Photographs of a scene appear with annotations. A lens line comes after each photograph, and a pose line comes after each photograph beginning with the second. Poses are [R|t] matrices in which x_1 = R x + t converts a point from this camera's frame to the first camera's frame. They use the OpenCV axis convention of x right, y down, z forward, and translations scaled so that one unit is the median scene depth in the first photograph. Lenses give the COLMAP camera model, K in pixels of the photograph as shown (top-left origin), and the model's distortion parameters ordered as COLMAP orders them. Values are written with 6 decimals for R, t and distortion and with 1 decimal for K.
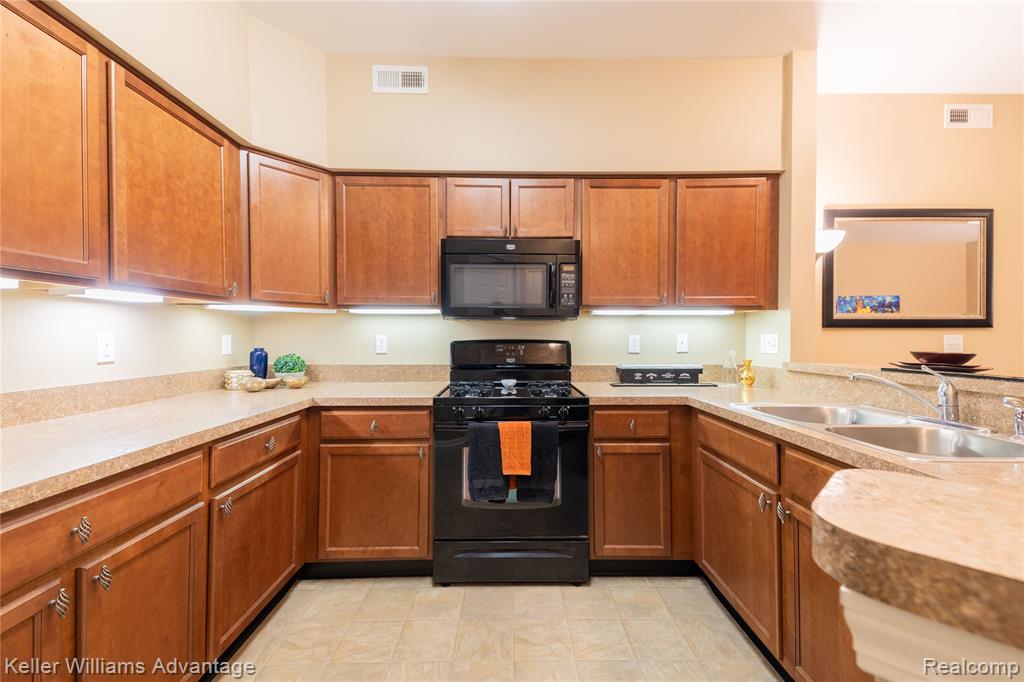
lens RADIAL K [[415.2, 0, 512.7], [0, 415.2, 337.5], [0, 0, 1]] dist [0.058294, -0.021683]
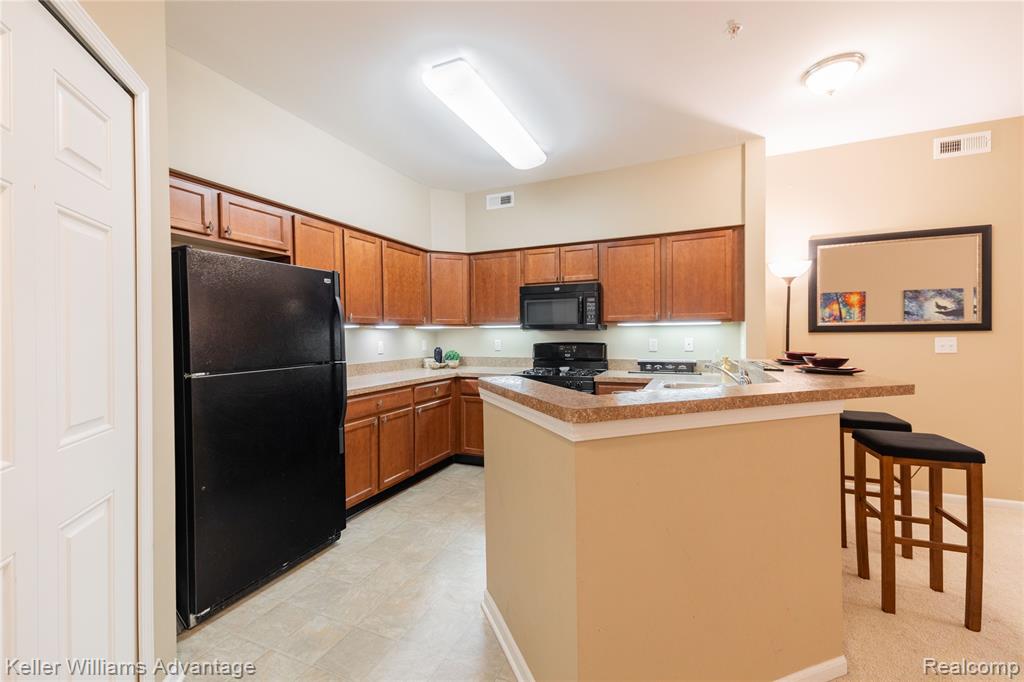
lens RADIAL K [[415.2, 0, 512.7], [0, 415.2, 337.5], [0, 0, 1]] dist [0.058294, -0.021683]
pose [[0.911631, -0.006557, -0.410958, 0.511961], [0.010037, 0.999930, 0.006312, -0.029343], [0.410888, -0.009879, 0.911632, -0.614394]]
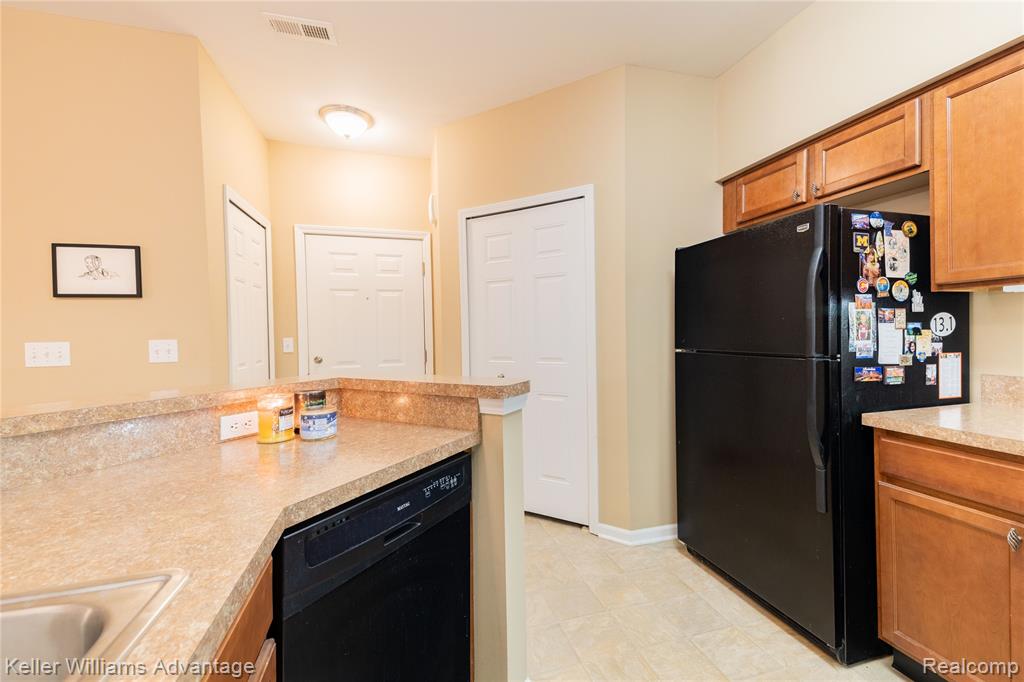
lens RADIAL K [[415.2, 0, 512.7], [0, 415.2, 337.5], [0, 0, 1]] dist [0.058294, -0.021683]
pose [[-0.963525, 0.020690, -0.266816, 0.283603], [0.017121, 0.999730, 0.015695, -0.012727], [0.267069, 0.010555, -0.963620, 0.710965]]
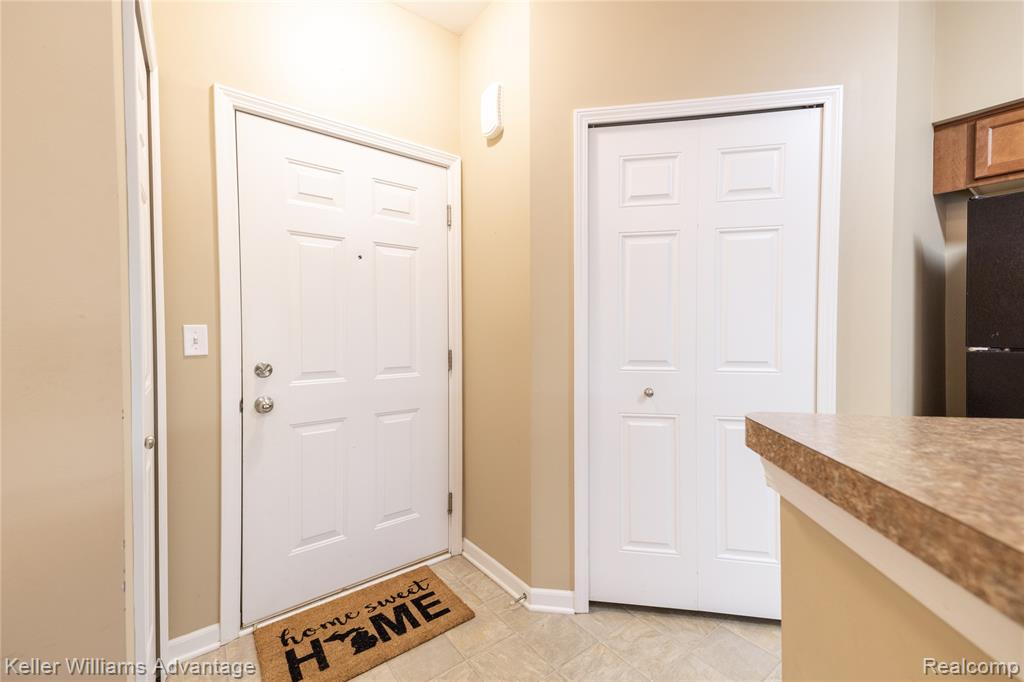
lens RADIAL K [[415.2, 0, 512.7], [0, 415.2, 337.5], [0, 0, 1]] dist [0.058294, -0.021683]
pose [[-0.800947, 0.012187, -0.598611, 0.637577], [0.002587, 0.999854, 0.016895, 0.008962], [0.598729, 0.011983, -0.800862, -0.026018]]
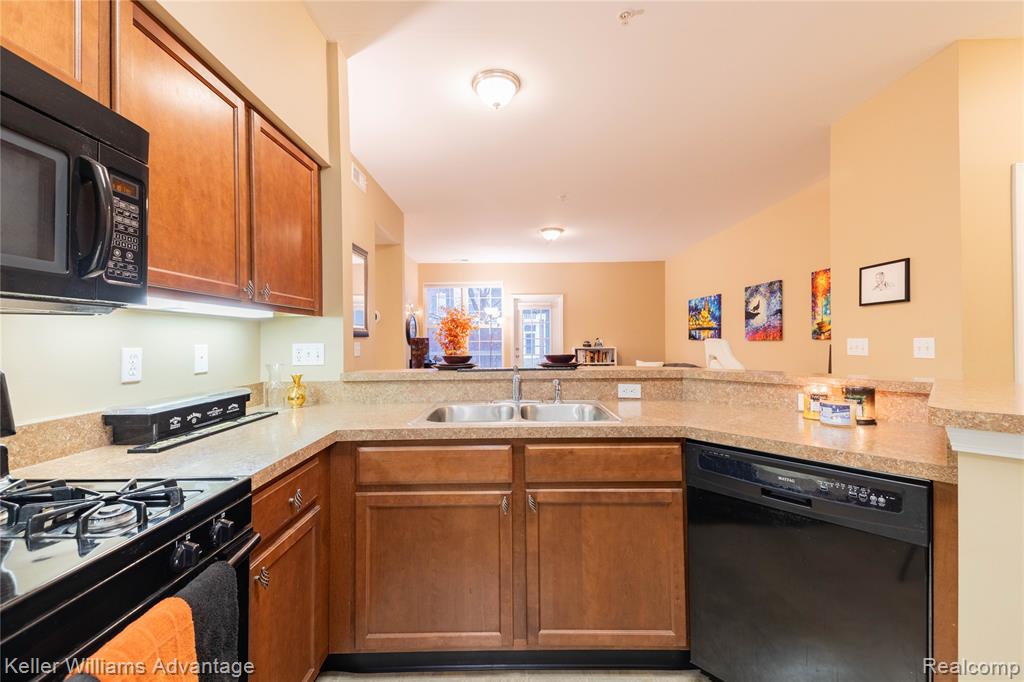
lens RADIAL K [[415.2, 0, 512.7], [0, 415.2, 337.5], [0, 0, 1]] dist [0.058294, -0.021683]
pose [[0.013742, 0.003775, 0.999898, -0.274197], [0.010301, 0.999939, -0.003916, -0.013189], [-0.999853, 0.010354, 0.013703, 0.596006]]
